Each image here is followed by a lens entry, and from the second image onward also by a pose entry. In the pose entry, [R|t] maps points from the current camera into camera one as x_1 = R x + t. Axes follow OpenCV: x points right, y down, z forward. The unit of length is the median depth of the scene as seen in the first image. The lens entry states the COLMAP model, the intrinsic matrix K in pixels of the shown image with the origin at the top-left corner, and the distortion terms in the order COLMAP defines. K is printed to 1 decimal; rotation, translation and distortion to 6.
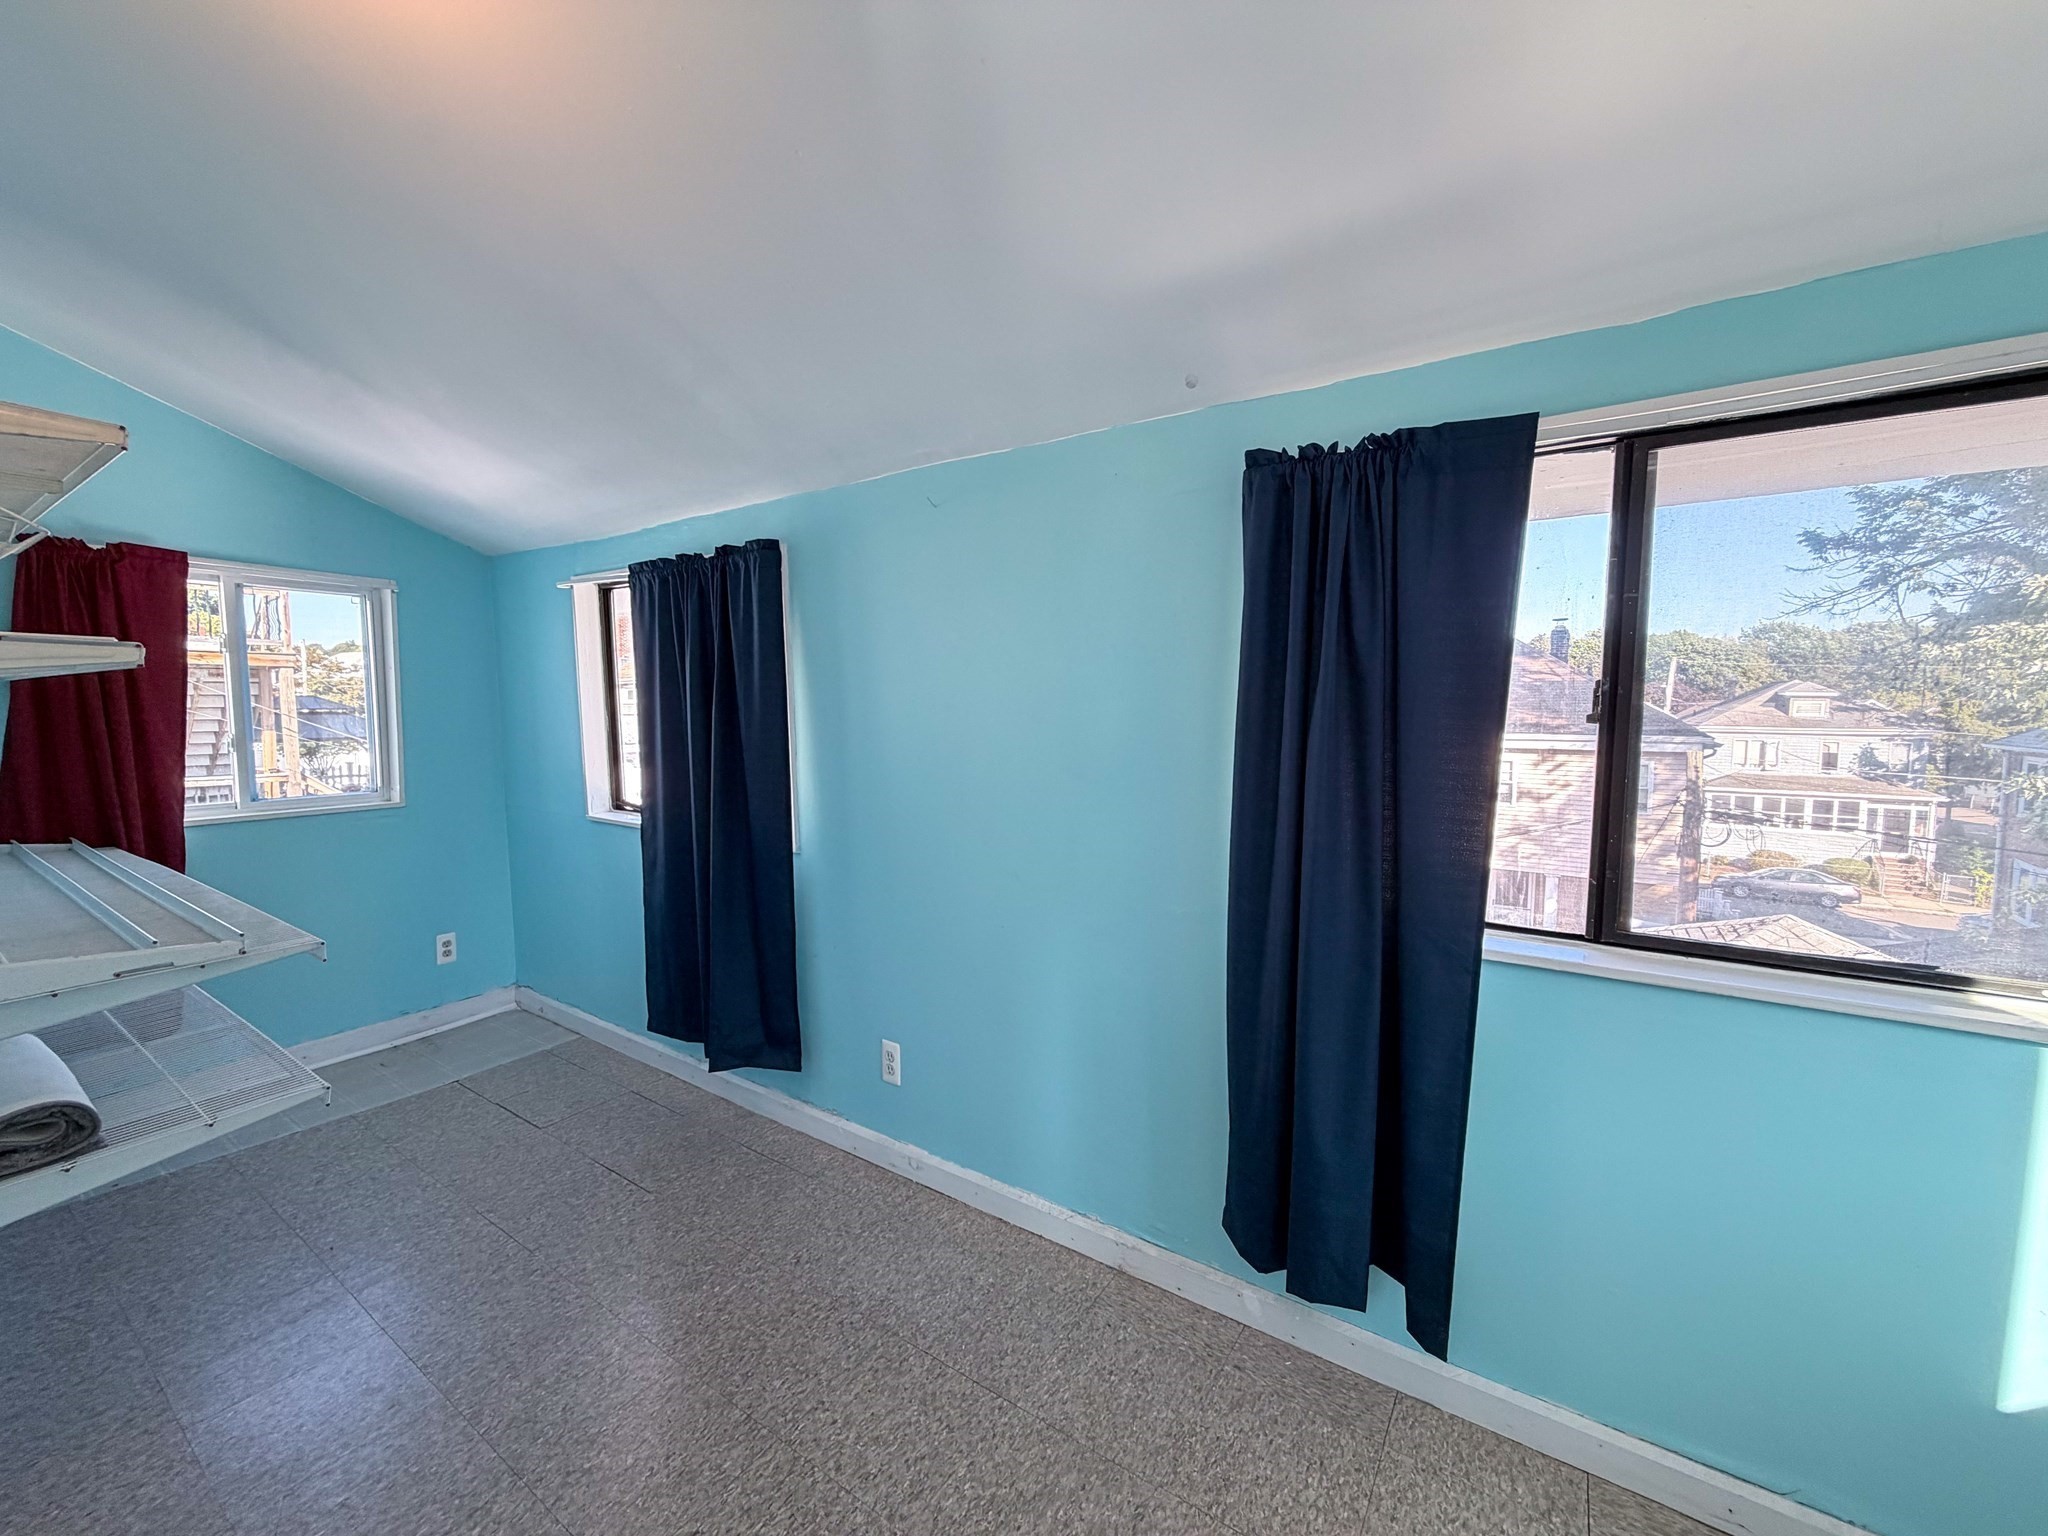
lens RADIAL K [[816.4, 0, 1021.9], [0, 816.4, 764.7], [0, 0, 1]] dist [-0.000760, 0.000462]
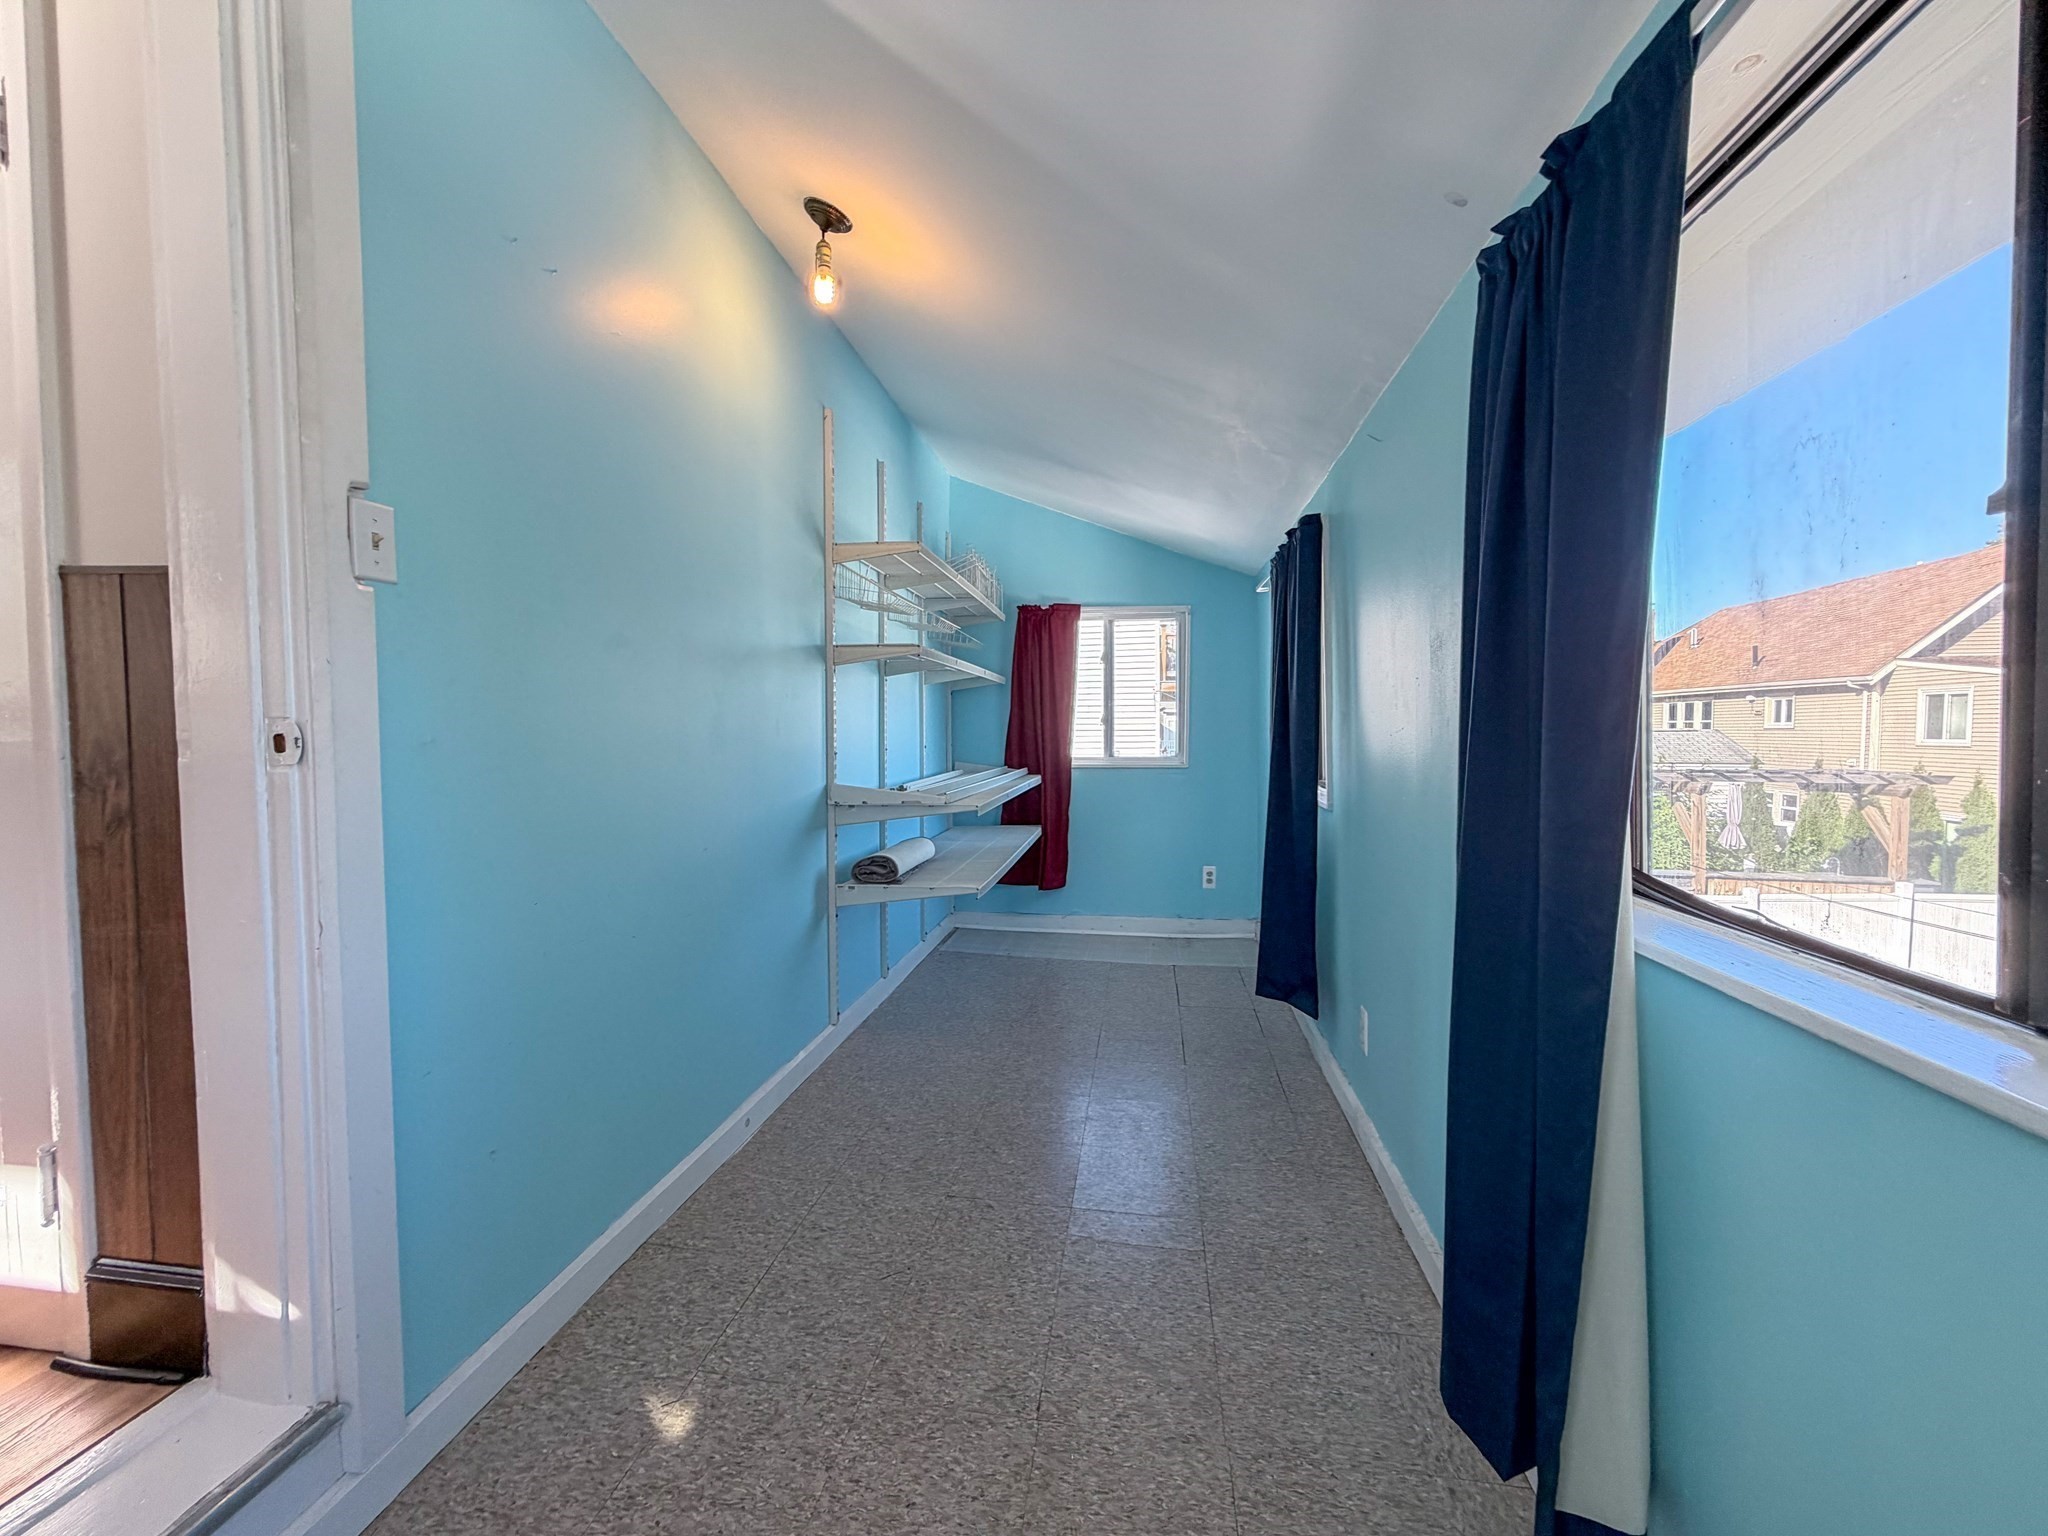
lens RADIAL K [[816.4, 0, 1022.4], [0, 816.4, 765.9], [0, 0, 1]] dist [-0.000760, 0.000462]
pose [[0.428336, 0.038701, -0.902790, 0.482500], [-0.063353, 0.997910, 0.012720, 0.061697], [0.901396, 0.051746, 0.429893, 0.191850]]
